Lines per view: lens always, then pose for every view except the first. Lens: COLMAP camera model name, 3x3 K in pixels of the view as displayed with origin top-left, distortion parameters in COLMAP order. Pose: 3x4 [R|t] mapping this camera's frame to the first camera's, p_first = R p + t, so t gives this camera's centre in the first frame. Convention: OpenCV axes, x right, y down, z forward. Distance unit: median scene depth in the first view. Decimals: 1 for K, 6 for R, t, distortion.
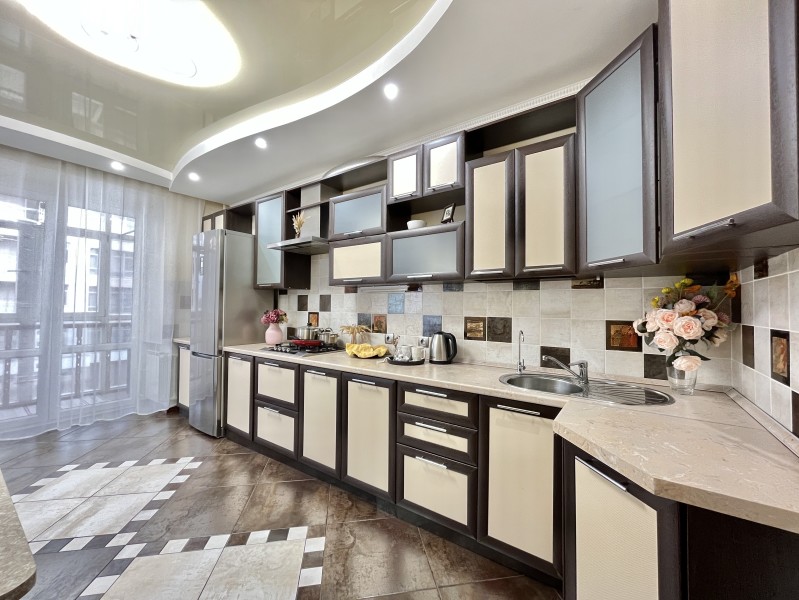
lens RADIAL K [[326.5, 0, 403.8], [0, 326.5, 300.8], [0, 0, 1]] dist [0.000775, 0.000558]
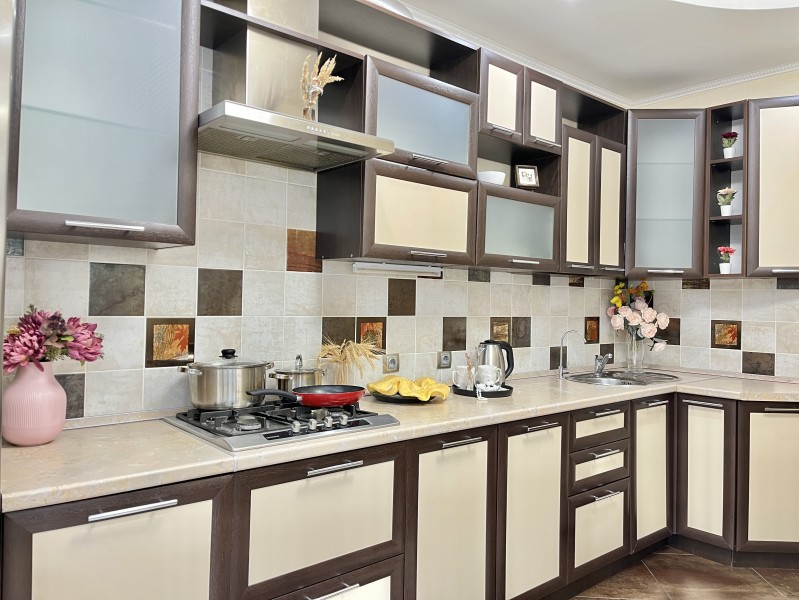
lens RADIAL K [[613.6, 0, 399.5], [0, 613.6, 300.0], [0, 0, 1]] dist [0.081005, -0.098278]
pose [[0.235199, -0.005900, 0.971929, -1.285773], [-0.035728, 0.999253, 0.014711, -0.003107], [-0.971290, -0.038185, 0.234813, 0.955254]]
